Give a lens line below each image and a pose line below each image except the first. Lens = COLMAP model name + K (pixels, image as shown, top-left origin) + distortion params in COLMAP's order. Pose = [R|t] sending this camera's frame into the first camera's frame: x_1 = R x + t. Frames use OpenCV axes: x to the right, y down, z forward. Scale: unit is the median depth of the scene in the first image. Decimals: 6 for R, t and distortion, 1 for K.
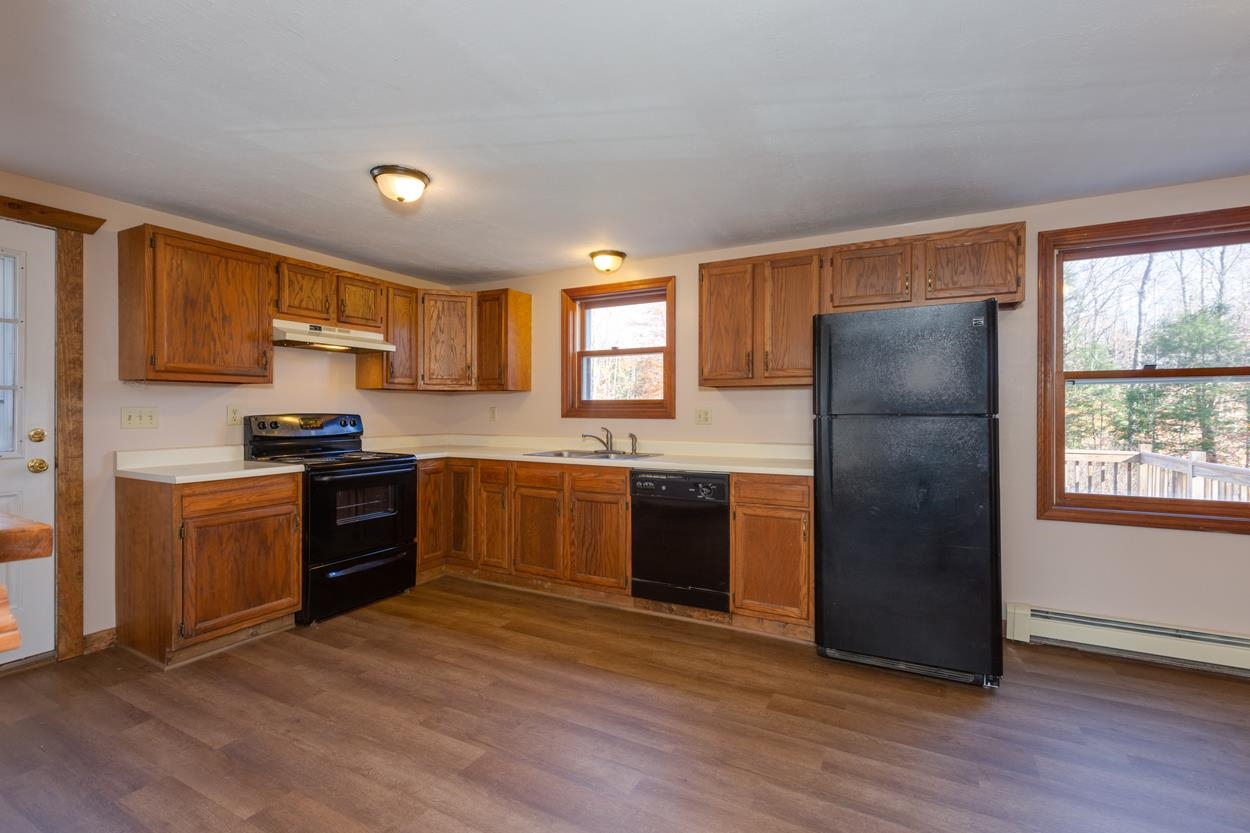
lens RADIAL K [[559.8, 0, 633.8], [0, 559.8, 412.7], [0, 0, 1]] dist [-0.001730, -0.000488]
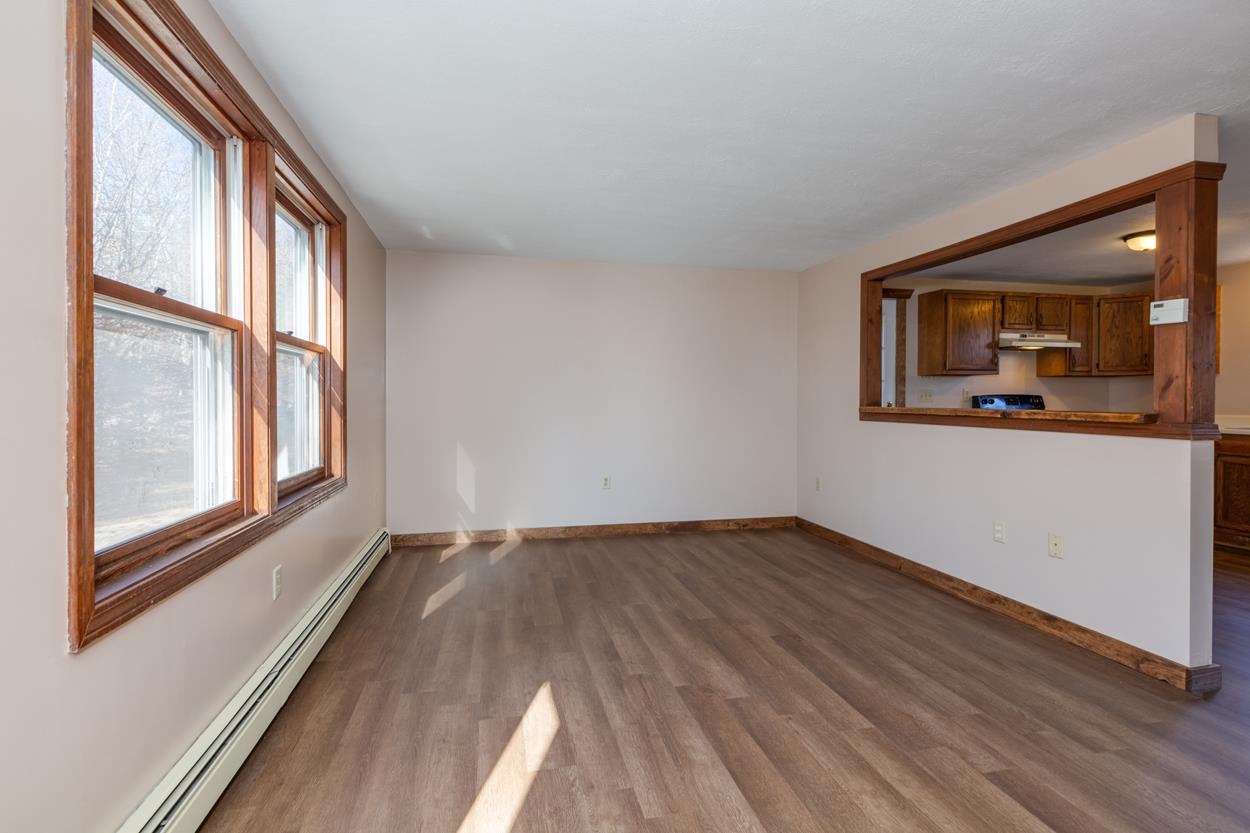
lens RADIAL K [[559.8, 0, 609.7], [0, 559.8, 404.1], [0, 0, 1]] dist [-0.001730, -0.000488]
pose [[0.631353, 0.006016, -0.775472, -0.119939], [-0.001935, 0.999979, 0.006183, 0.022481], [0.775493, -0.002403, 0.631352, -0.820817]]
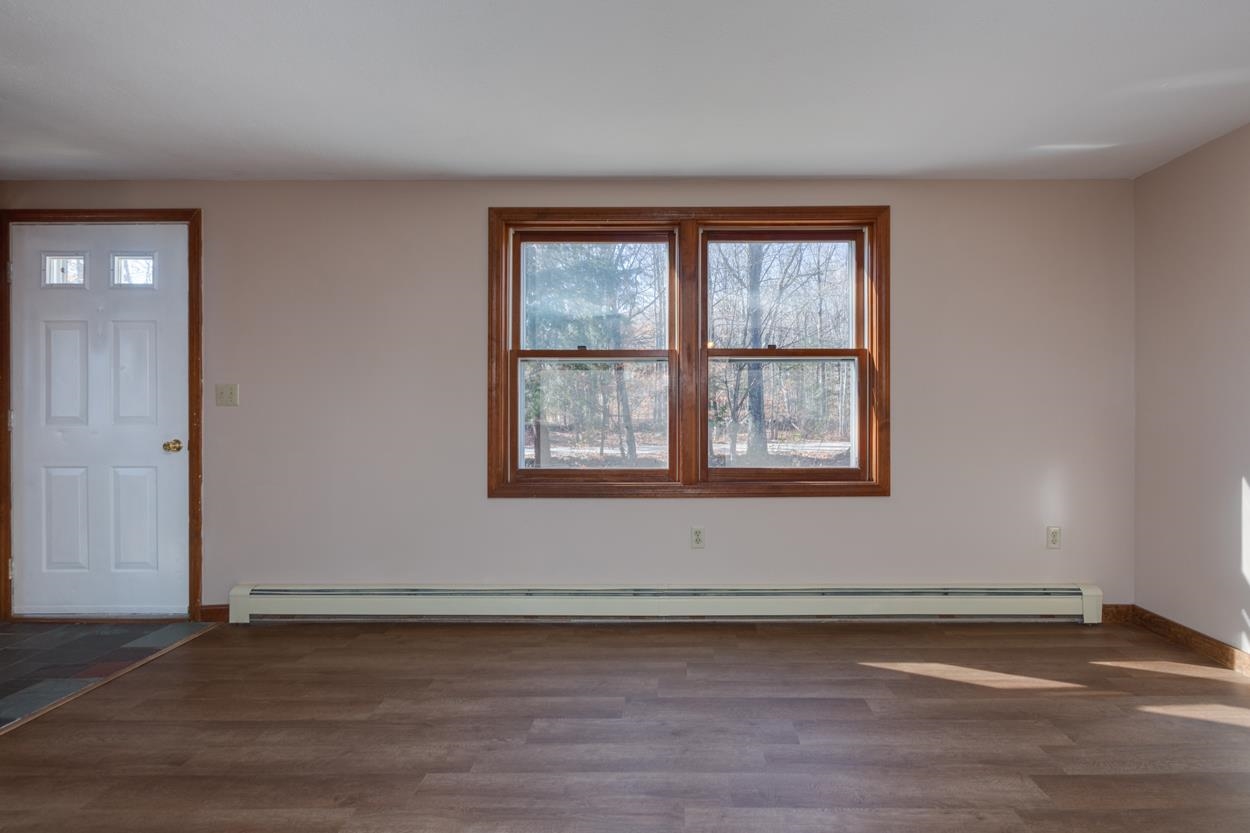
lens RADIAL K [[559.8, 0, 661.6], [0, 559.8, 414.9], [0, 0, 1]] dist [-0.001730, -0.000488]
pose [[-0.890003, 0.009684, -0.455853, -0.414445], [0.004067, 0.999903, 0.013302, 0.028858], [0.455937, 0.009985, -0.889956, 0.040047]]
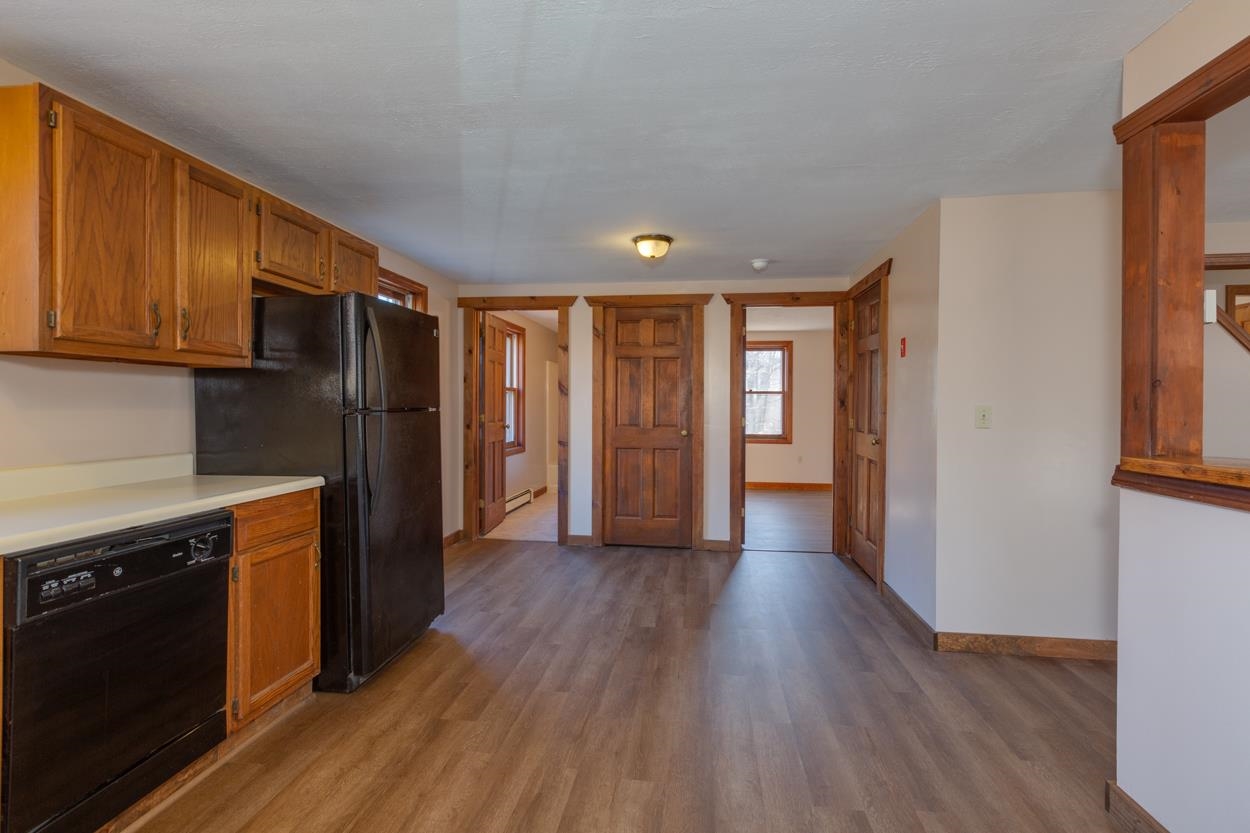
lens RADIAL K [[559.8, 0, 626.7], [0, 559.8, 407.6], [0, 0, 1]] dist [-0.001730, -0.000488]
pose [[-0.343678, -0.007229, 0.939060, -0.499859], [-0.003648, 0.999973, 0.006363, -0.005433], [-0.939080, -0.001239, -0.343695, 0.737153]]
